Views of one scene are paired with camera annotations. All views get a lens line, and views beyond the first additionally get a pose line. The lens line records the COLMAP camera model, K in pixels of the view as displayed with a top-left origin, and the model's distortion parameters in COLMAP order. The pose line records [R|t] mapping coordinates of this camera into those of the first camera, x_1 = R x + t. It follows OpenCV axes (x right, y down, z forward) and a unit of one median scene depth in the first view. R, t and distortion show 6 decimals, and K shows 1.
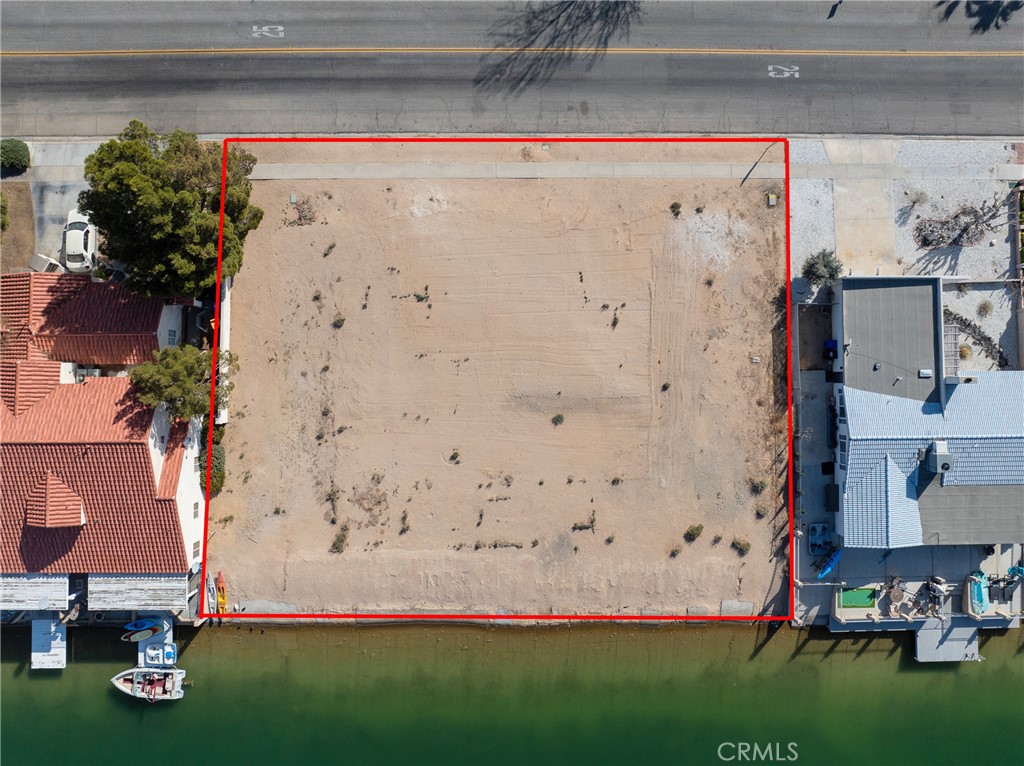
lens RADIAL K [[715.9, 0, 512.0], [0, 715.9, 383.0], [0, 0, 1]] dist [-0.038457, 0.005661]
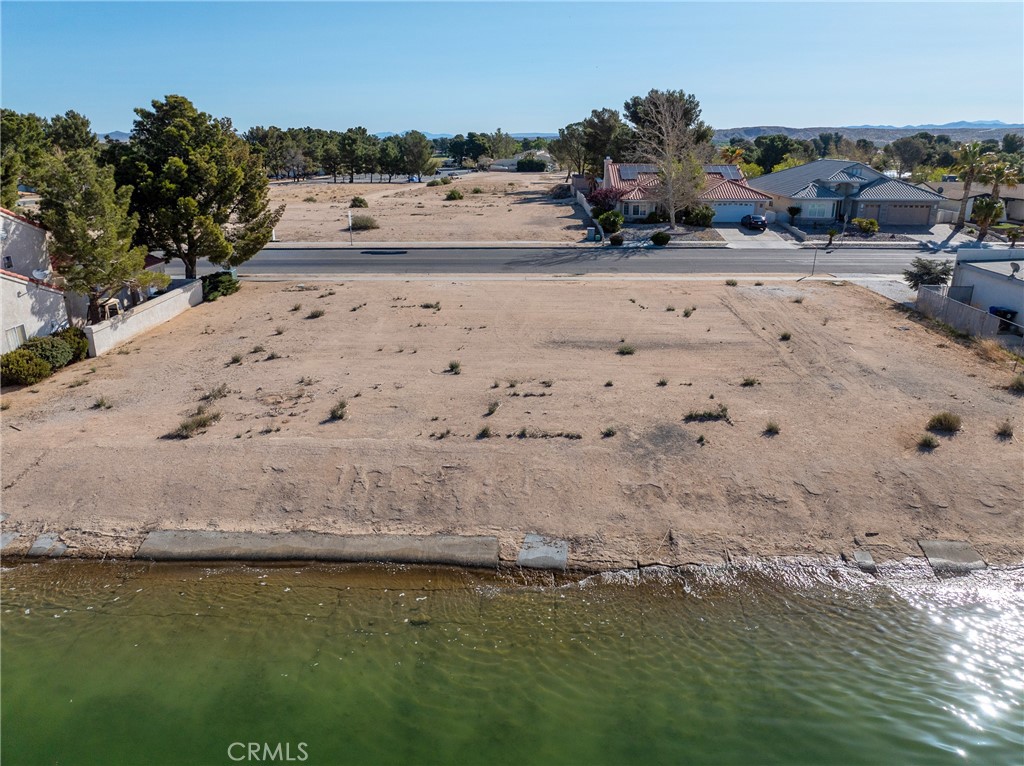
lens RADIAL K [[715.9, 0, 512.0], [0, 715.9, 383.0], [0, 0, 1]] dist [-0.038457, 0.005661]
pose [[0.999510, -0.007558, -0.030375, -0.014937], [-0.025291, 0.376771, -0.925961, 0.626854], [0.018443, 0.926276, 0.376395, 0.783216]]
